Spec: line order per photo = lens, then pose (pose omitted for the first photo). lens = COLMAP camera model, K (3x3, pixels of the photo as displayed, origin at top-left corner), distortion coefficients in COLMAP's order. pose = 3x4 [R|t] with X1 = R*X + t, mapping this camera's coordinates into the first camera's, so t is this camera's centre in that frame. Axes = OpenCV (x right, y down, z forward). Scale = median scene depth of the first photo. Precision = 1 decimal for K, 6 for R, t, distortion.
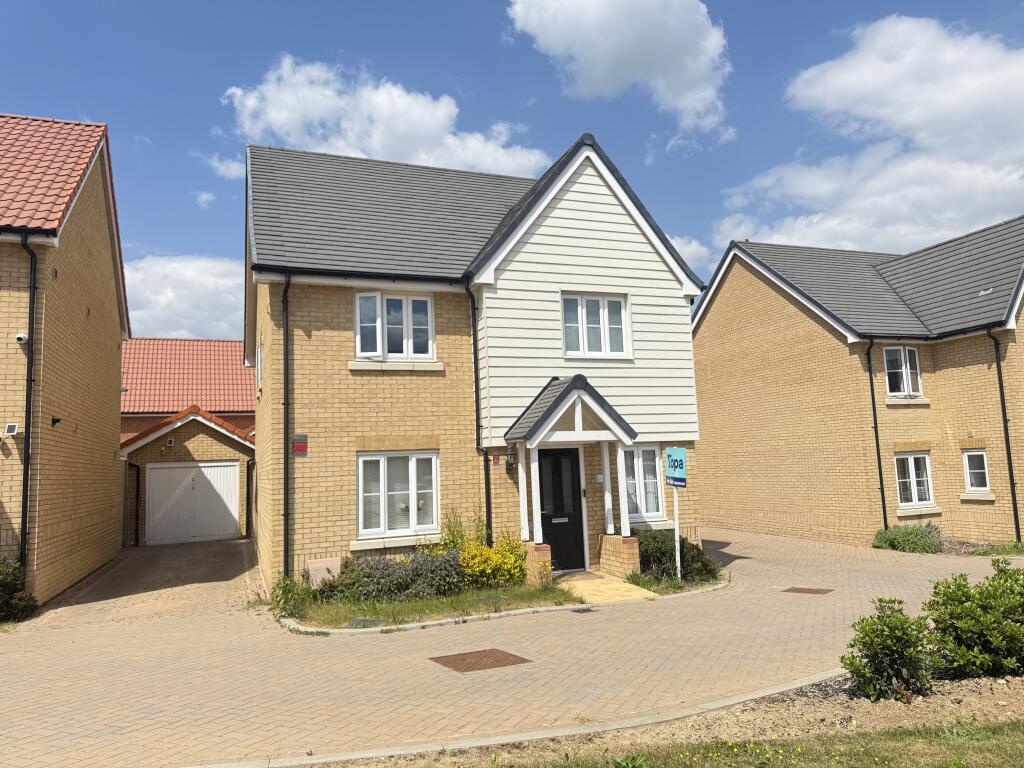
lens RADIAL K [[725.2, 0, 512.0], [0, 725.2, 384.0], [0, 0, 1]] dist [0.003415, -0.005988]
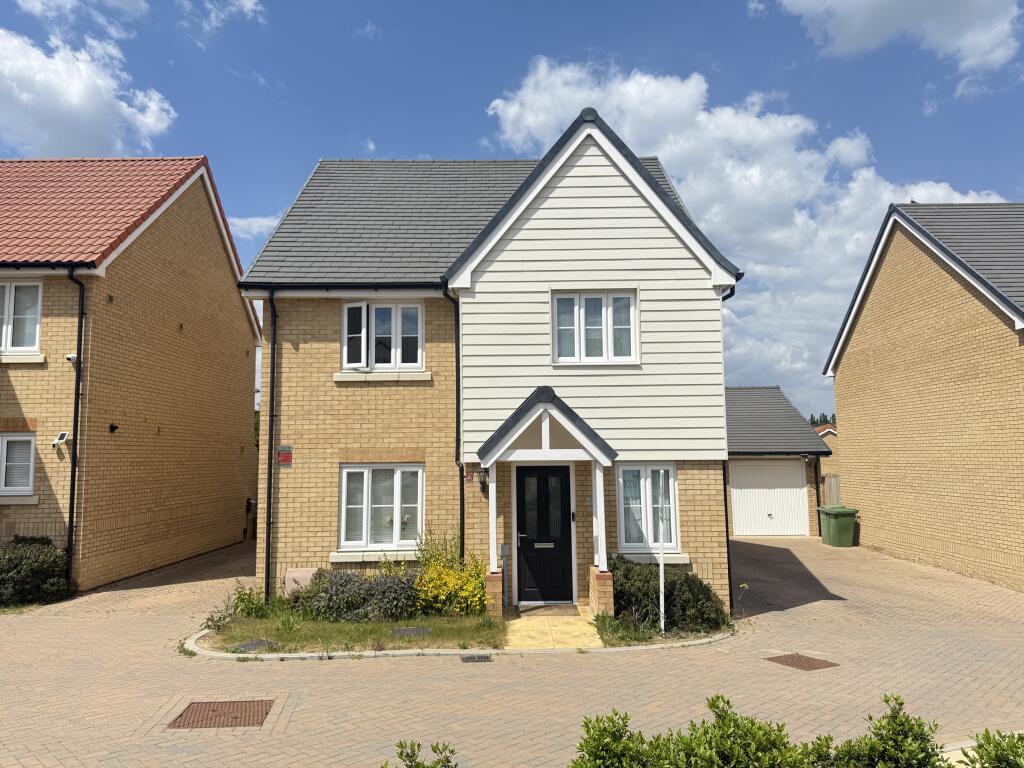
lens RADIAL K [[725.2, 0, 512.0], [0, 725.2, 384.0], [0, 0, 1]] dist [0.003415, -0.005988]
pose [[0.935777, -0.004817, -0.352561, 0.354635], [0.013254, 0.999681, 0.021520, -0.033979], [0.352344, -0.024811, 0.935542, 0.147128]]
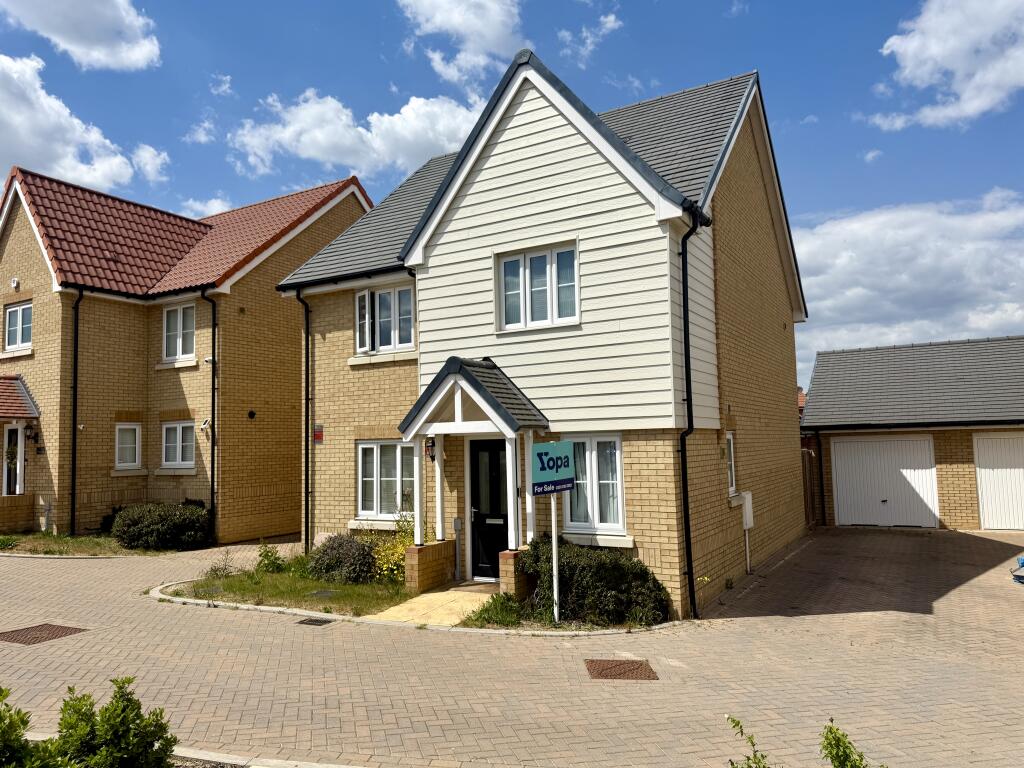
lens RADIAL K [[715.4, 0, 526.6], [0, 715.4, 399.8], [0, 0, 1]] dist [0.003770, -0.000501]
pose [[0.644726, -0.024070, -0.764034, 0.766490], [0.086764, 0.995349, 0.041858, 0.009804], [0.759473, -0.093278, 0.643816, 0.495587]]
